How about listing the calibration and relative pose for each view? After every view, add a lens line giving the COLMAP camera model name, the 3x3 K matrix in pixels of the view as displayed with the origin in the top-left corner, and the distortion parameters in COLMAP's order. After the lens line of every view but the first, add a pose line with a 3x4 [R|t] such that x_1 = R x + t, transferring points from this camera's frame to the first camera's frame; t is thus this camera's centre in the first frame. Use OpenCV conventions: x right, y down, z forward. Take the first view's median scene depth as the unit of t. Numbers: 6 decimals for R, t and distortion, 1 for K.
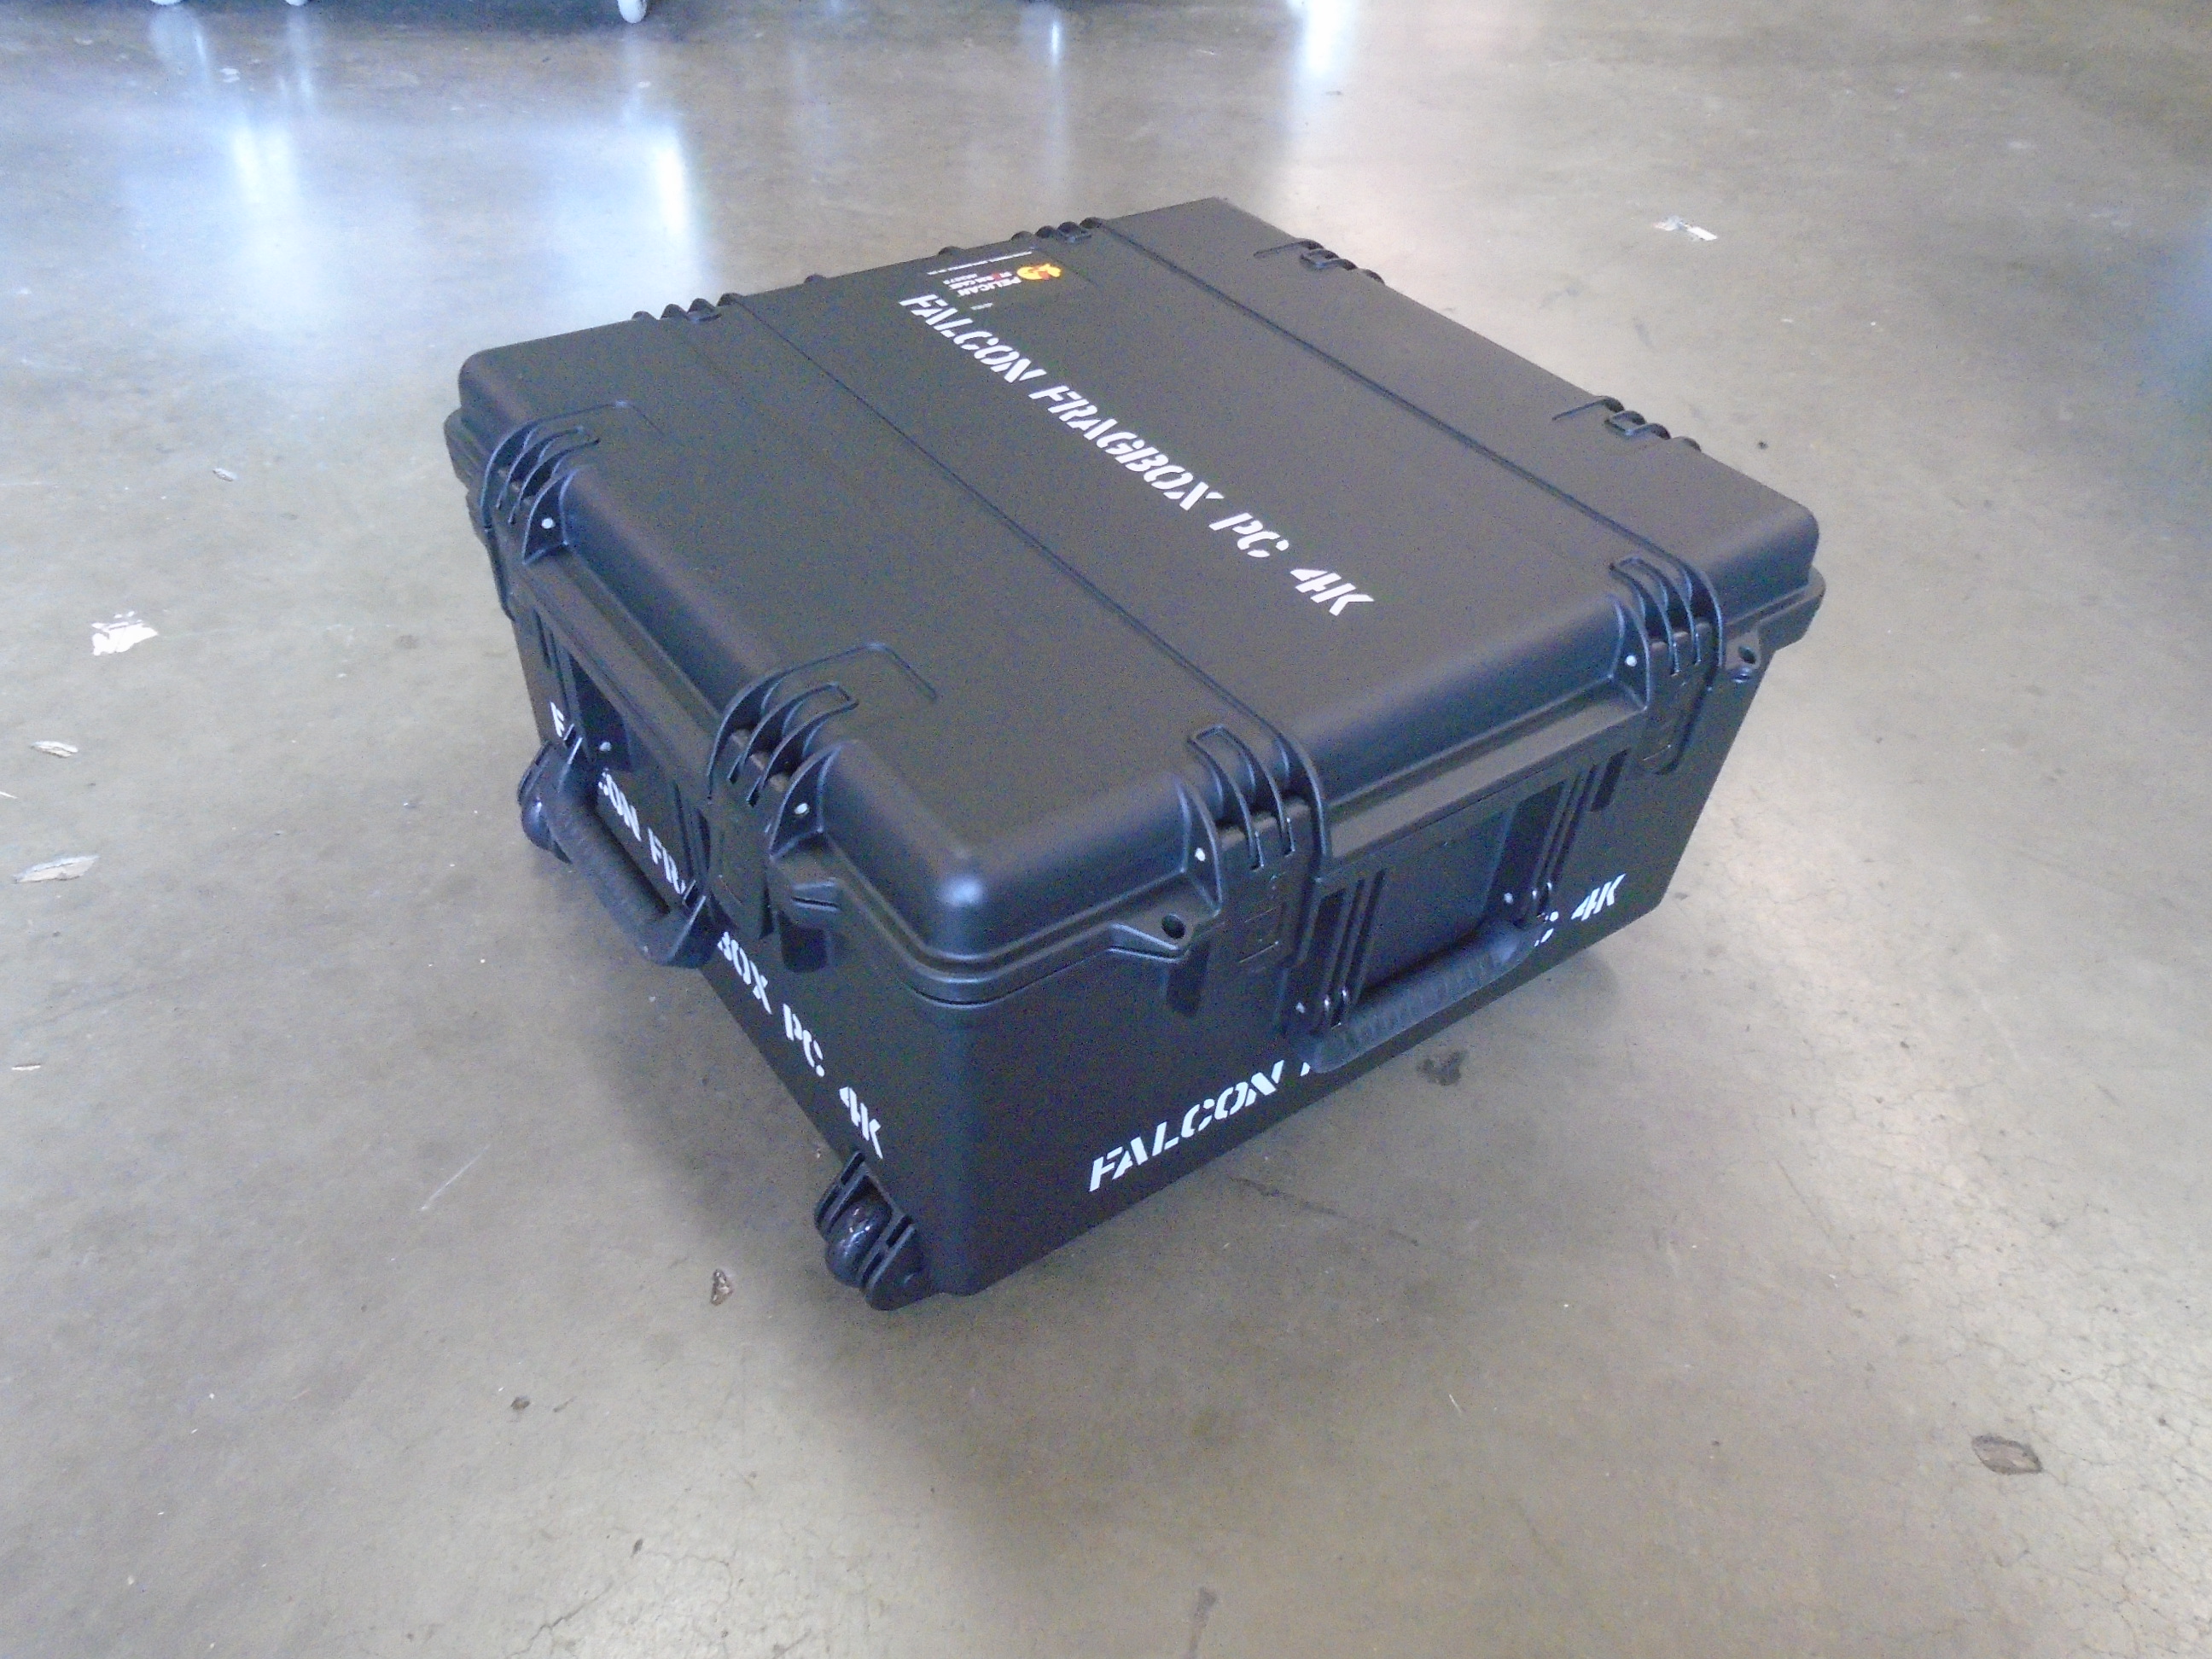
lens RADIAL K [[1671.8, 0, 1094.1], [0, 1671.8, 830.1], [0, 0, 1]] dist [-0.015101, 0.009039]
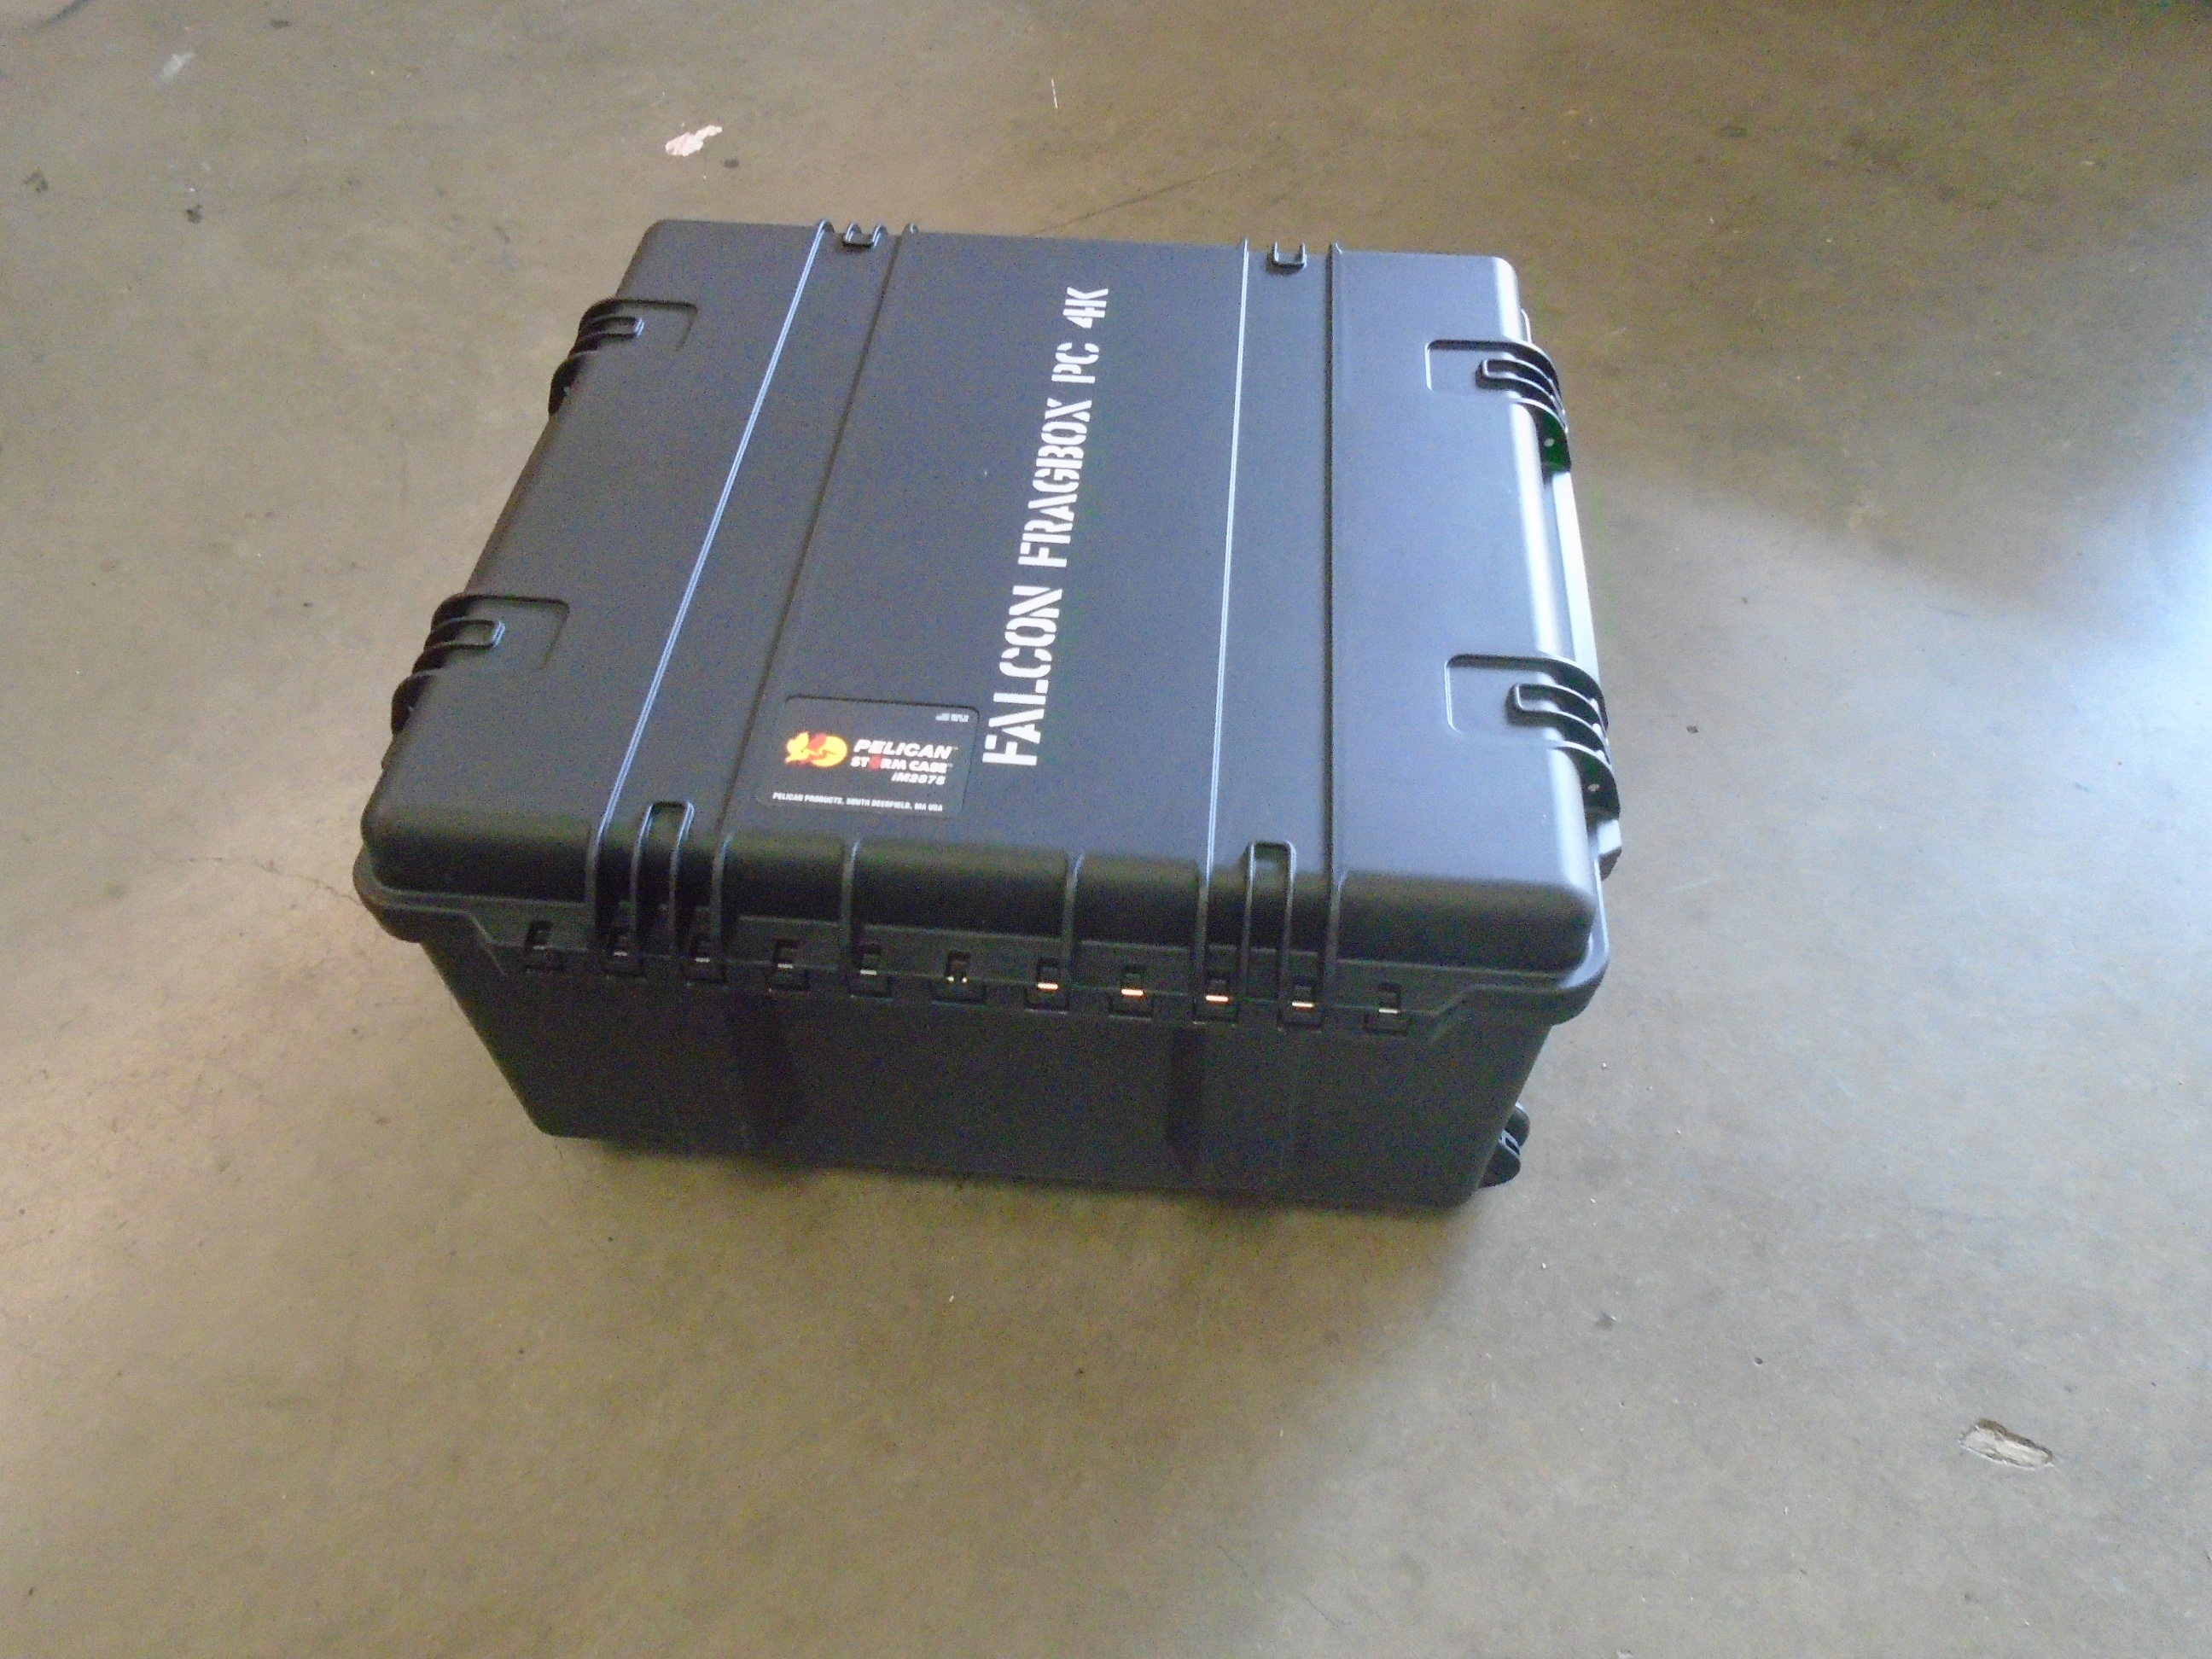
lens RADIAL K [[1671.8, 0, 1110.1], [0, 1671.8, 831.9], [0, 0, 1]] dist [-0.015101, 0.009039]
pose [[-0.755368, -0.544660, 0.364369, -0.470069], [0.383550, 0.083367, 0.919750, -1.078667], [-0.531327, 0.834503, 0.145931, 0.966028]]
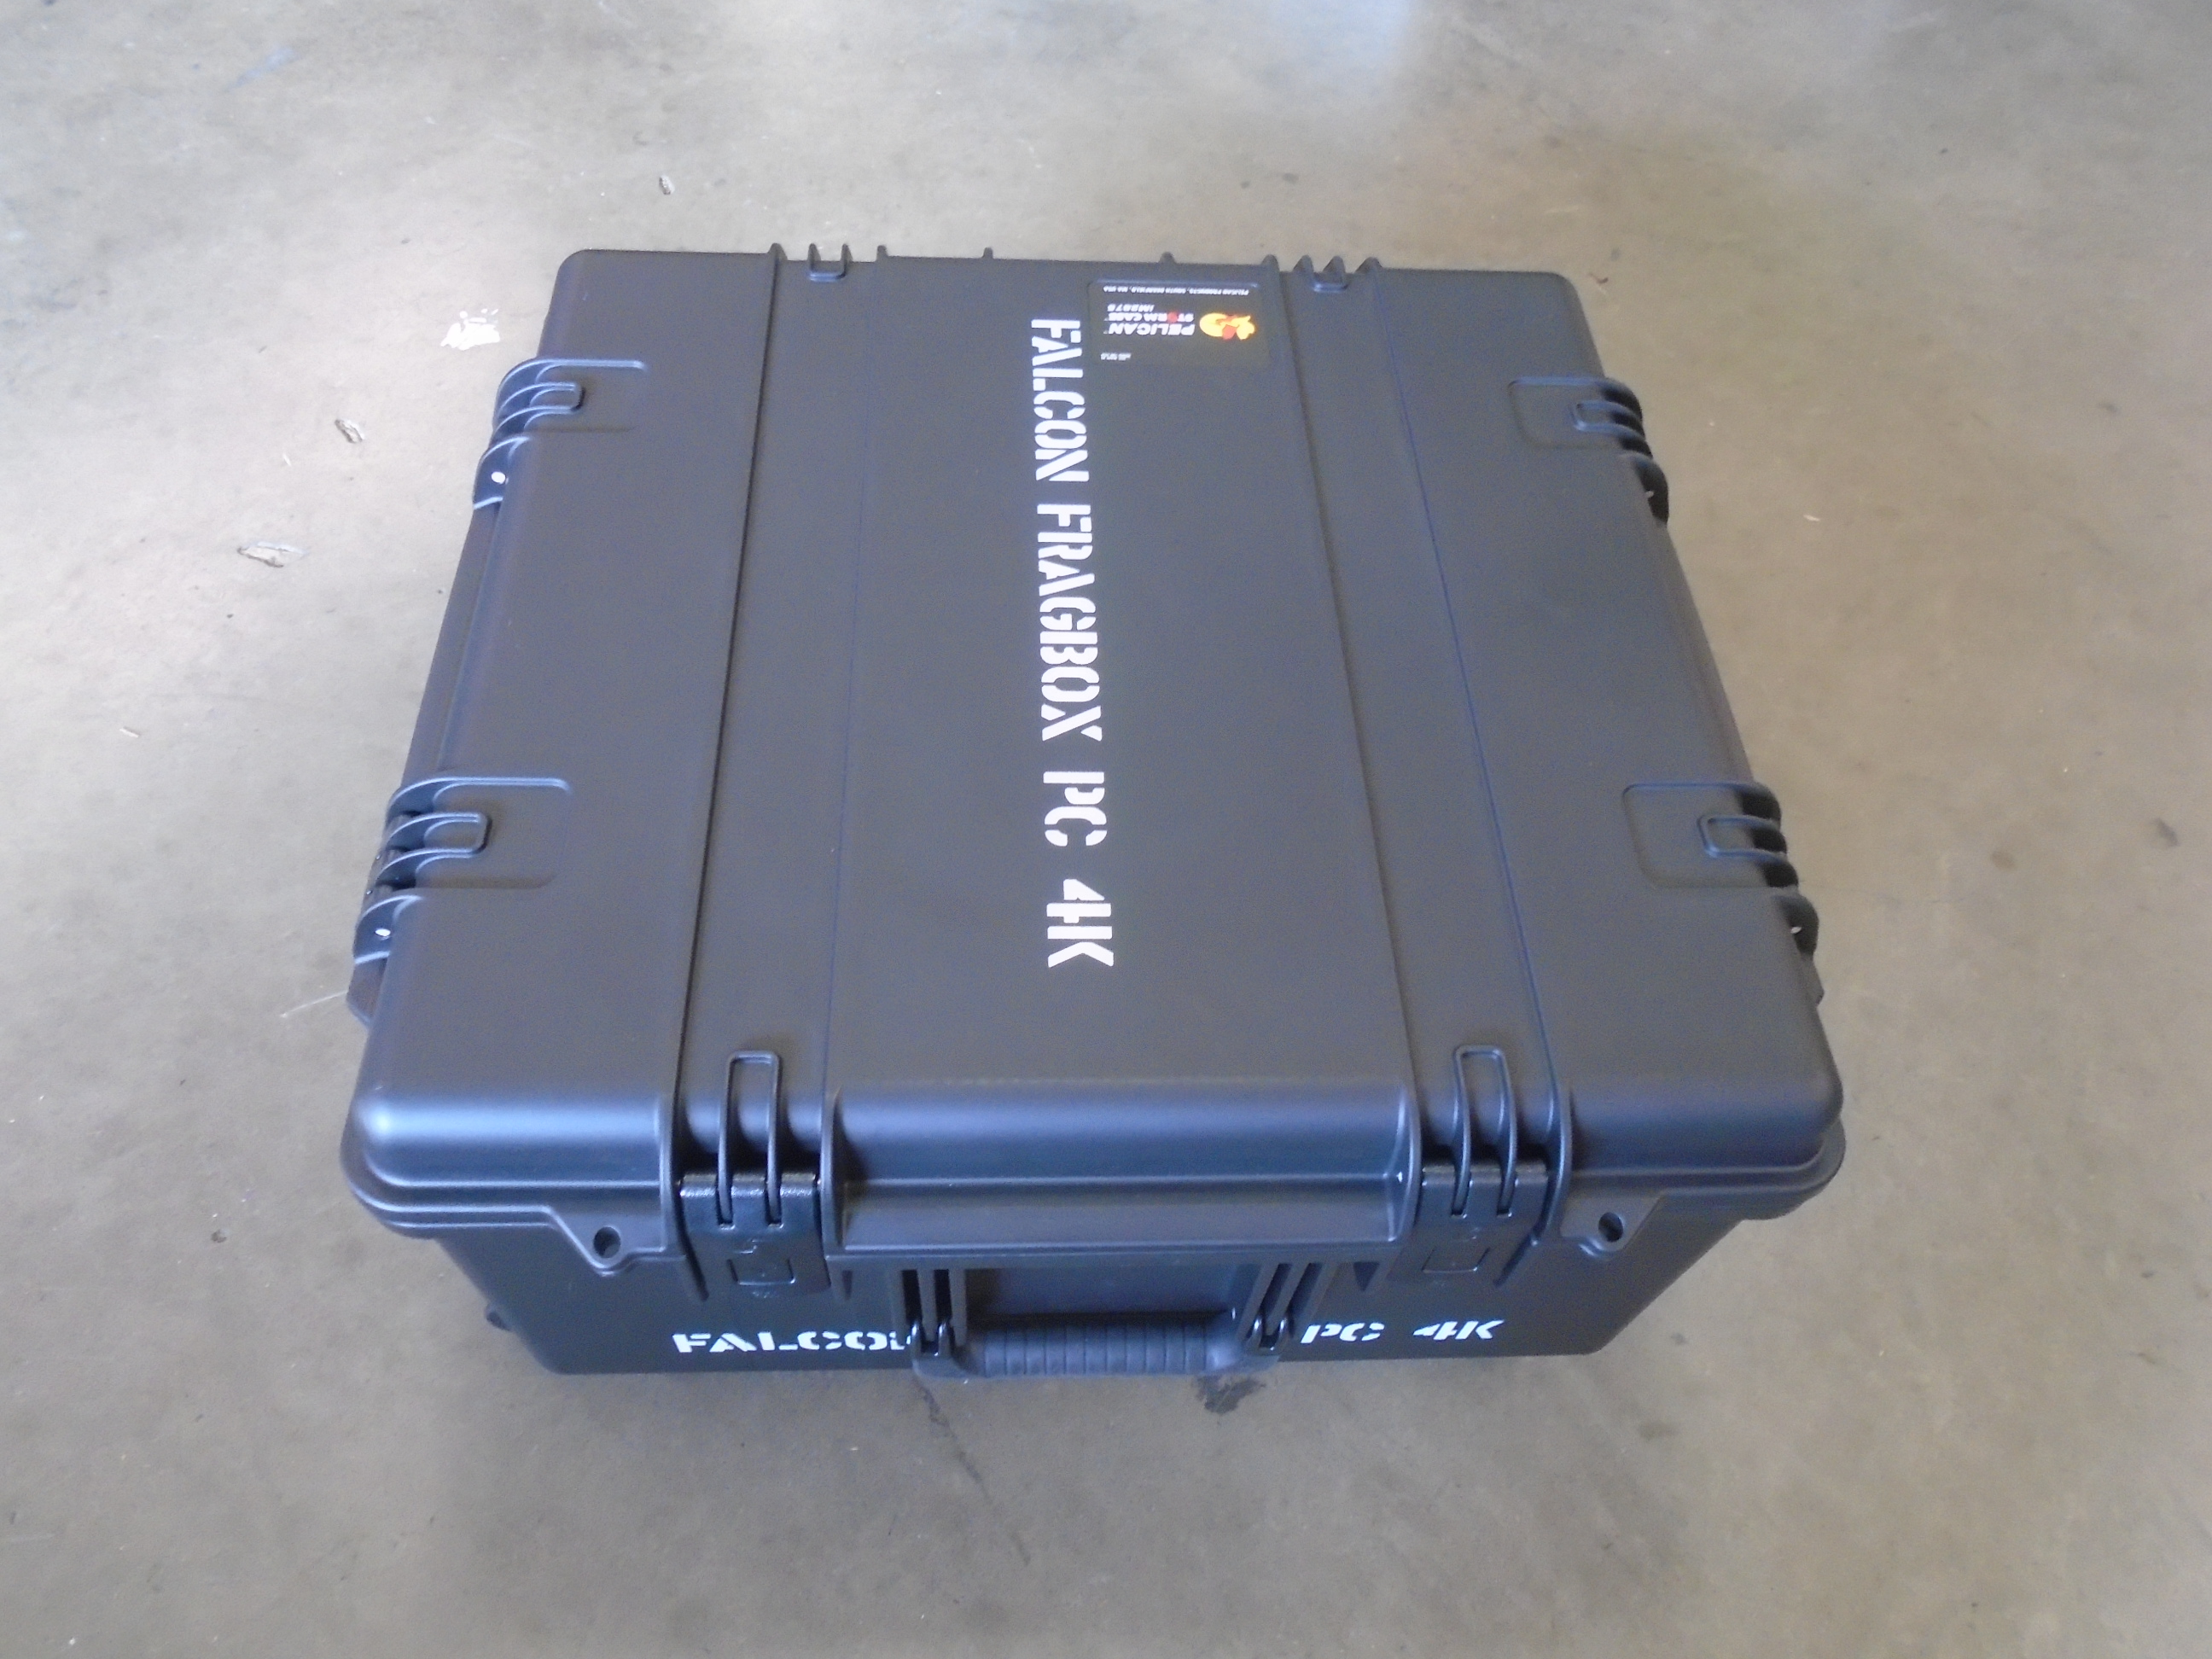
lens RADIAL K [[1671.8, 0, 1087.9], [0, 1671.8, 830.4], [0, 0, 1]] dist [-0.015101, 0.009039]
pose [[0.831097, 0.436345, -0.344791, 0.344484], [-0.362091, 0.895139, 0.260033, -0.339603], [0.422100, -0.091267, 0.901944, 0.226606]]
